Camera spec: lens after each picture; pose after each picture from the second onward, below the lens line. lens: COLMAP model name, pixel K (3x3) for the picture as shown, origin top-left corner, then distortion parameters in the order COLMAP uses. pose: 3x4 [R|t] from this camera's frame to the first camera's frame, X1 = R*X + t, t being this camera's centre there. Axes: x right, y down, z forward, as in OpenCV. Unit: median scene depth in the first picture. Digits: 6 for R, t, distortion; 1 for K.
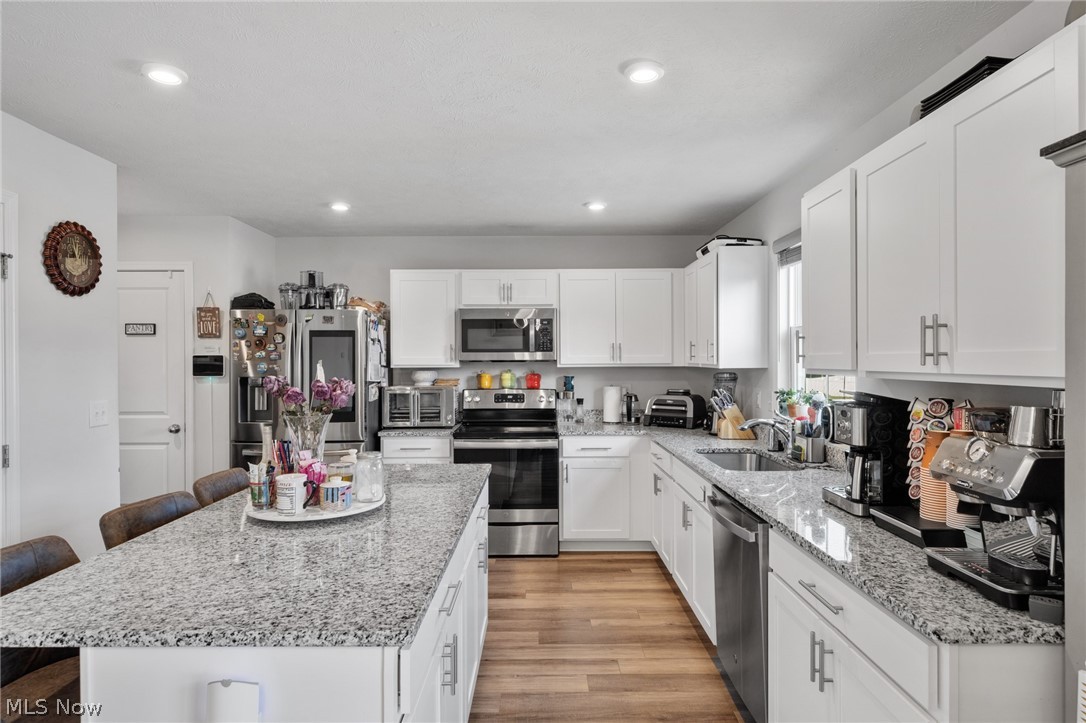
lens RADIAL K [[606.9, 0, 540.0], [0, 606.9, 355.0], [0, 0, 1]] dist [0.000489, -0.000256]
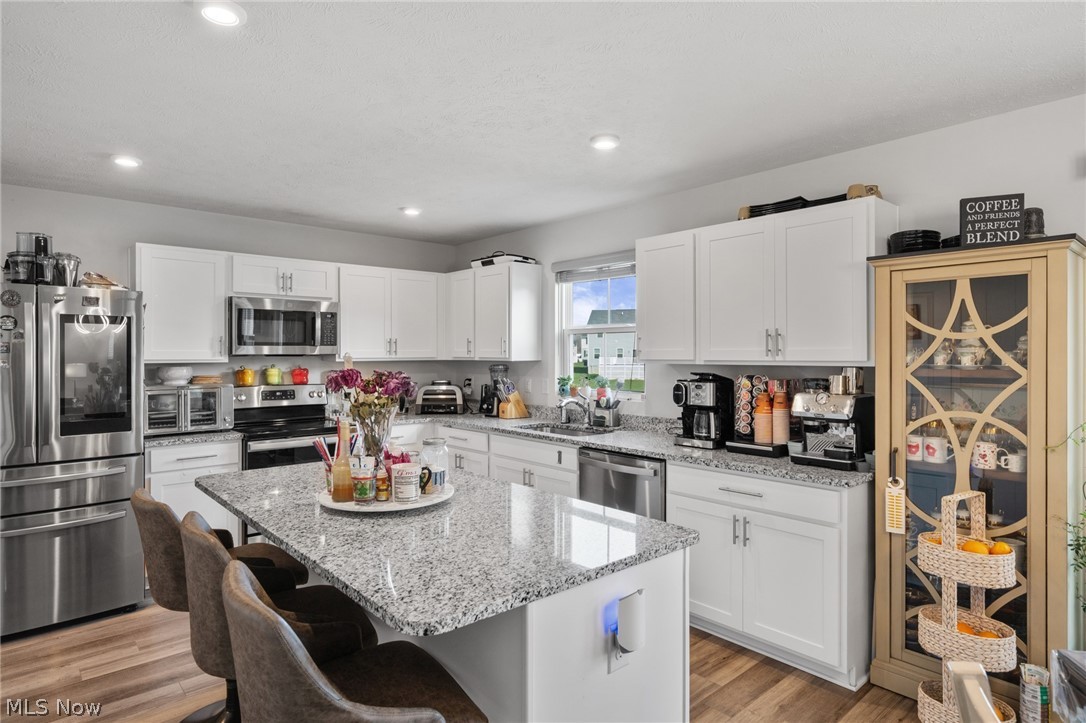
lens RADIAL K [[606.9, 0, 540.0], [0, 606.9, 355.0], [0, 0, 1]] dist [0.000489, -0.000256]
pose [[0.748994, 0.000499, 0.662577, -0.408915], [-0.005251, 0.999973, 0.005183, 0.002604], [-0.662556, -0.007361, 0.748976, 0.036760]]
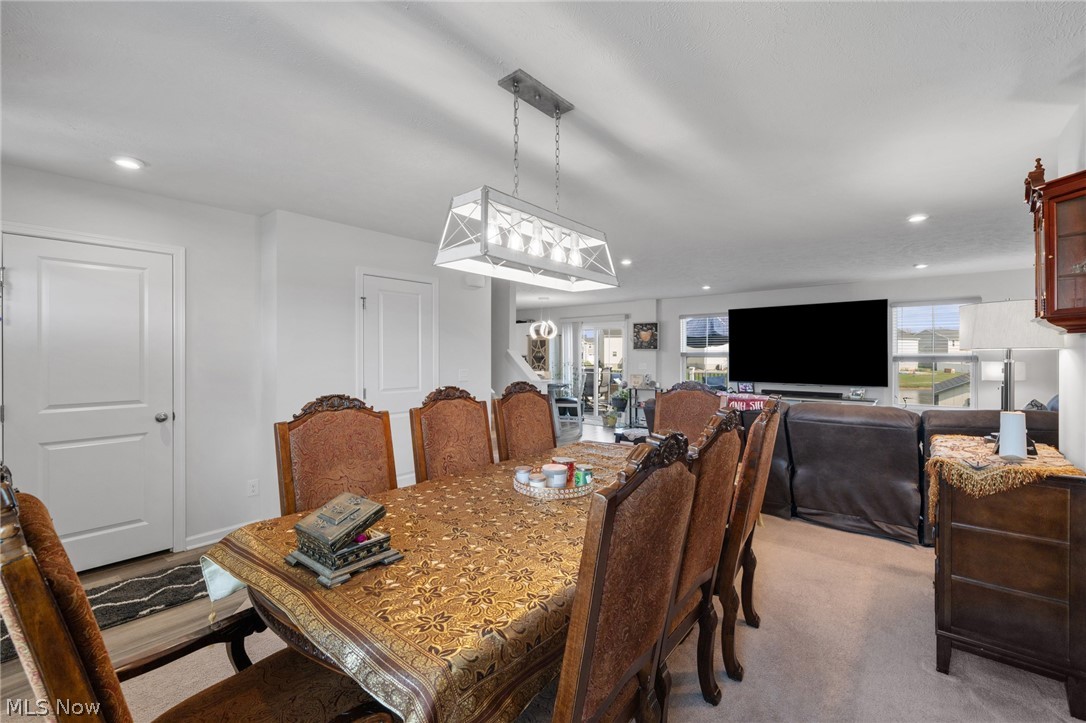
lens RADIAL K [[458.6, 0, 543.0], [0, 458.6, 361.5], [0, 0, 1]] dist [-0.000022, -0.000346]
pose [[0.640654, -0.005572, 0.767809, -1.533922], [-0.008597, 0.999859, 0.014429, 0.009625], [-0.767781, -0.015844, 0.640516, -1.309698]]
